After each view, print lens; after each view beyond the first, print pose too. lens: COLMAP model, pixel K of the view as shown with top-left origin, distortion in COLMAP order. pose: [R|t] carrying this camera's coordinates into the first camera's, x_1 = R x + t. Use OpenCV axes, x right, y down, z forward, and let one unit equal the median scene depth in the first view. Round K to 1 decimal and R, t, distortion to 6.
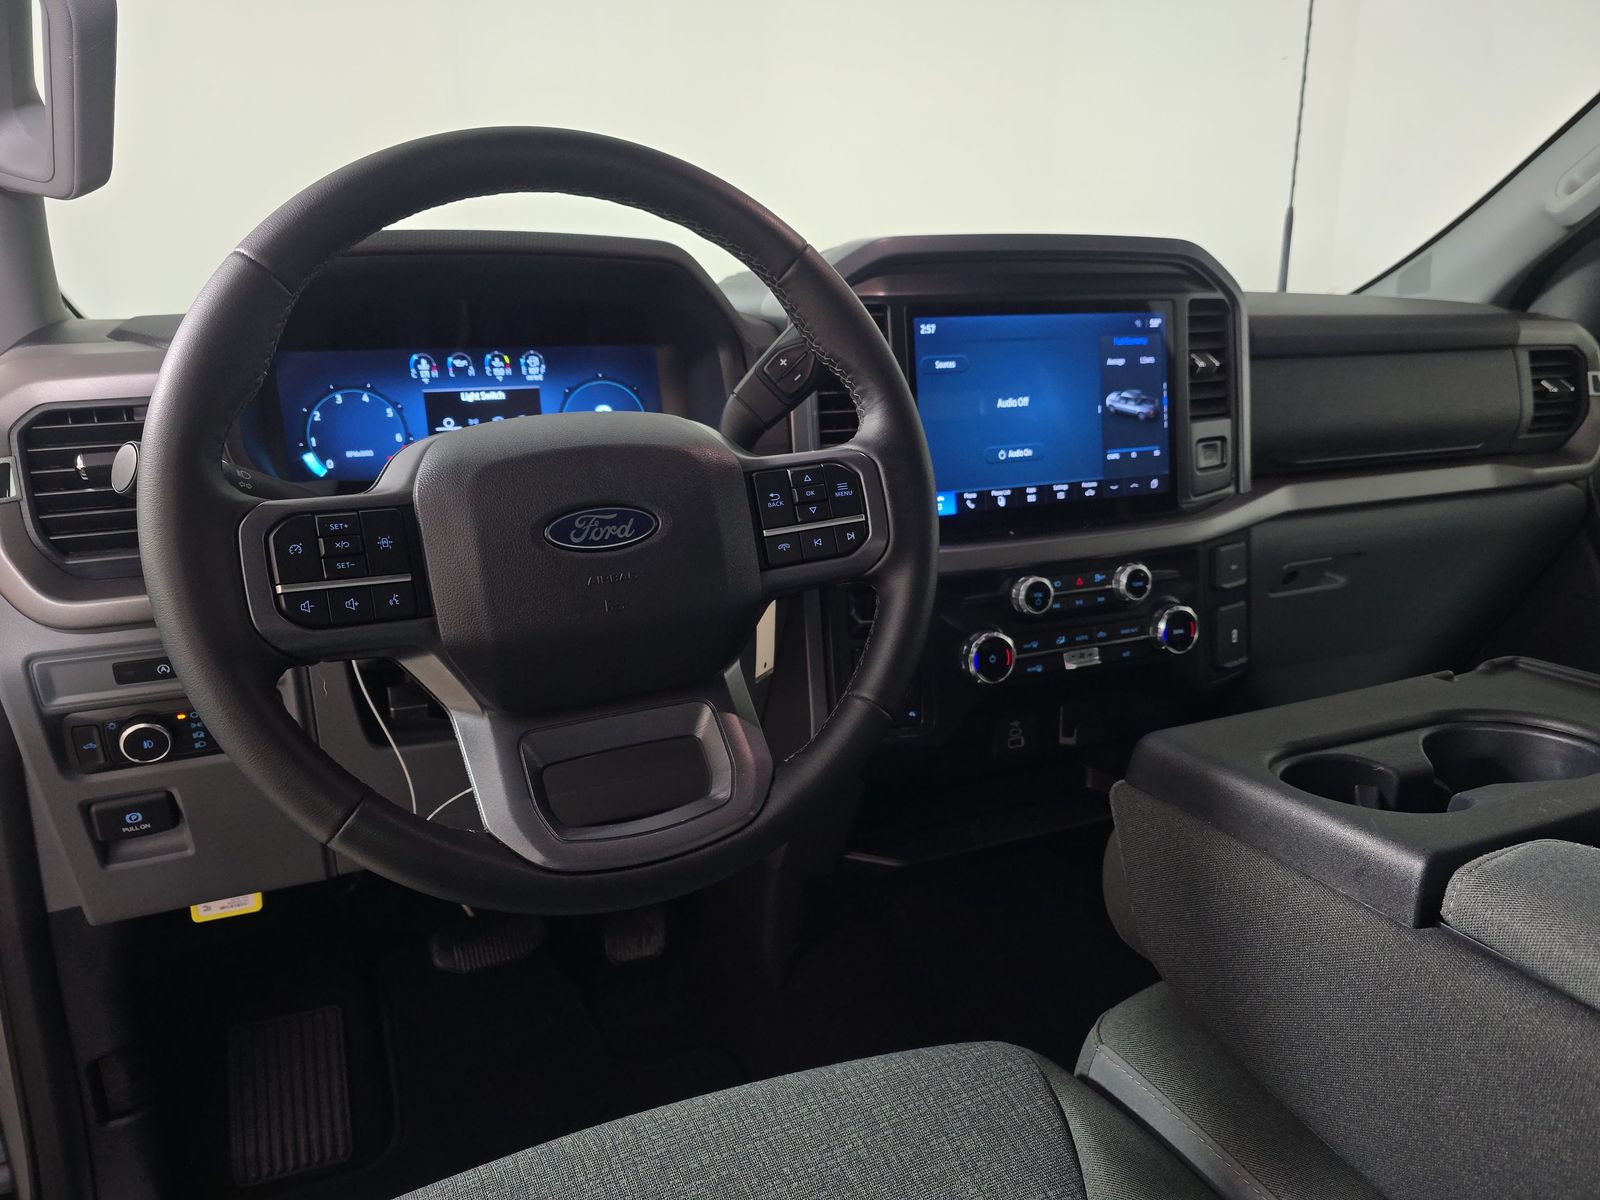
lens RADIAL K [[1063.4, 0, 783.3], [0, 1063.4, 603.8], [0, 0, 1]] dist [0.087124, -0.092423]
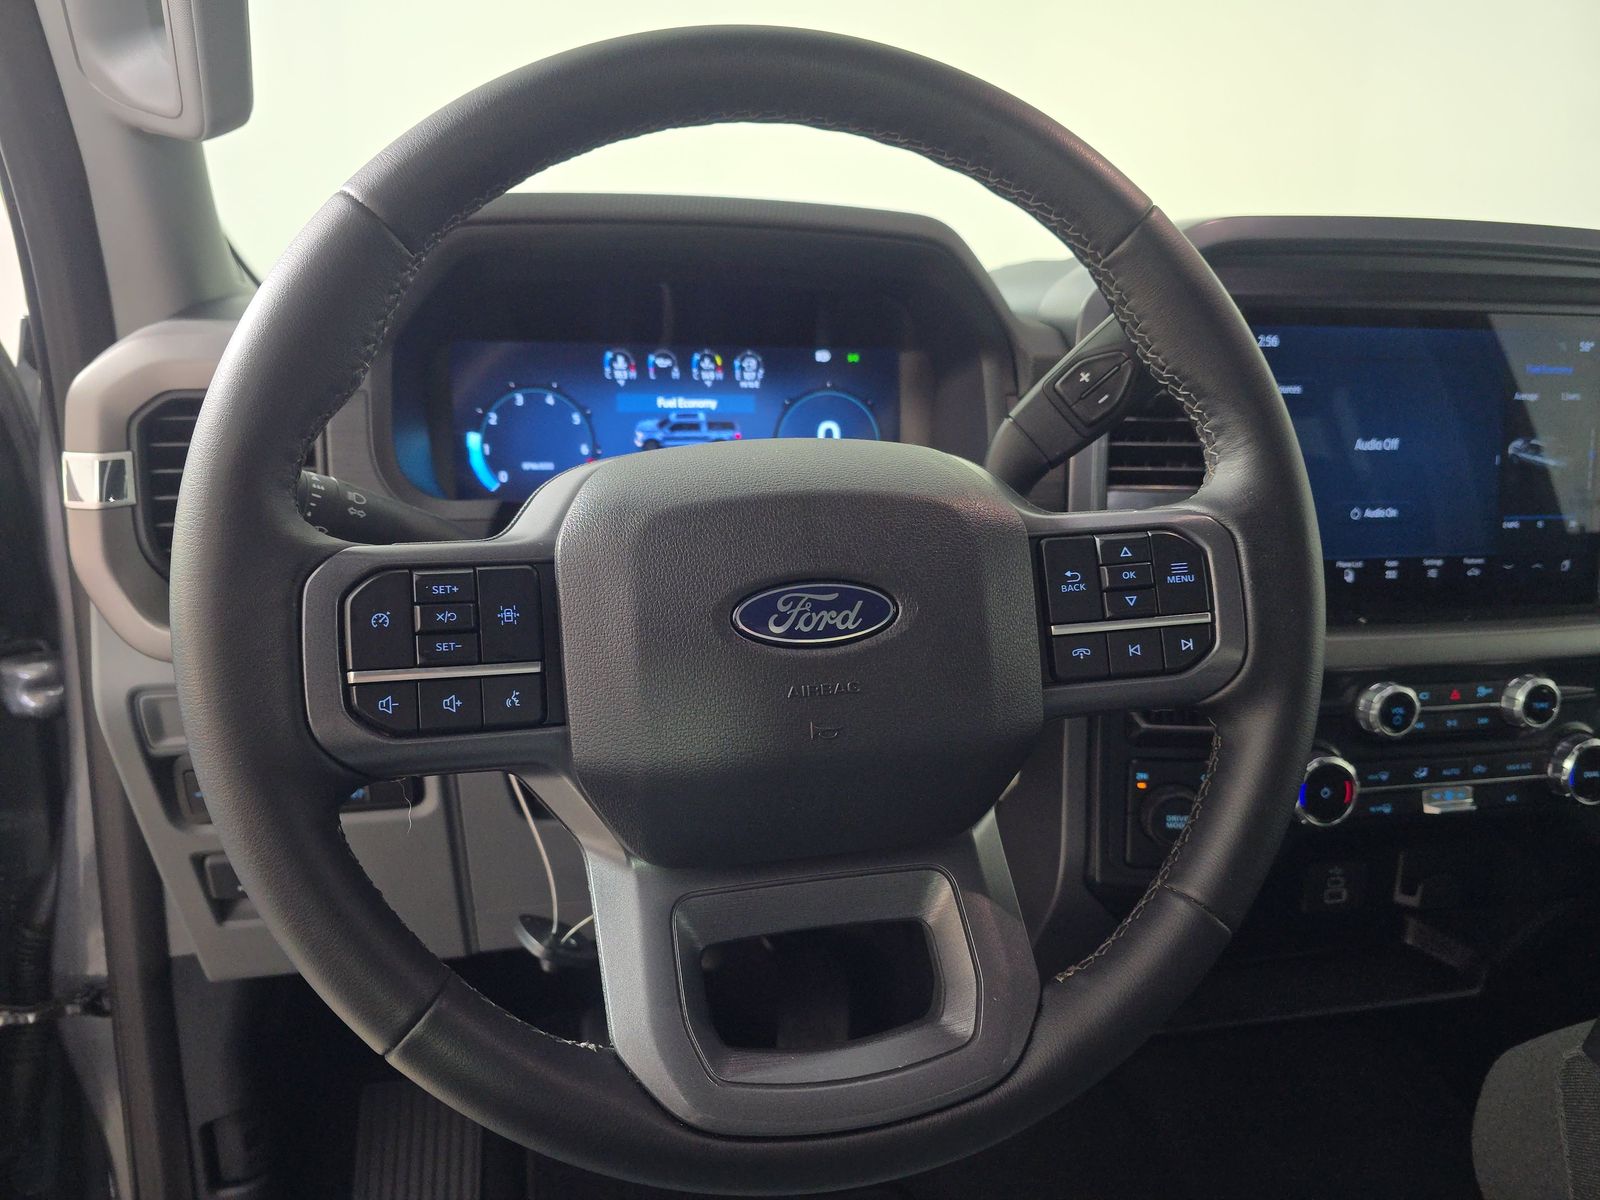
lens RADIAL K [[1050.5, 0, 800.0], [0, 1050.5, 600.0], [0, 0, 1]] dist [0.075349, -0.075443]
pose [[0.981238, 0.082540, -0.174241, -0.050126], [-0.083923, 0.996472, -0.000575, -0.060999], [0.173579, 0.015187, 0.984703, 0.267627]]
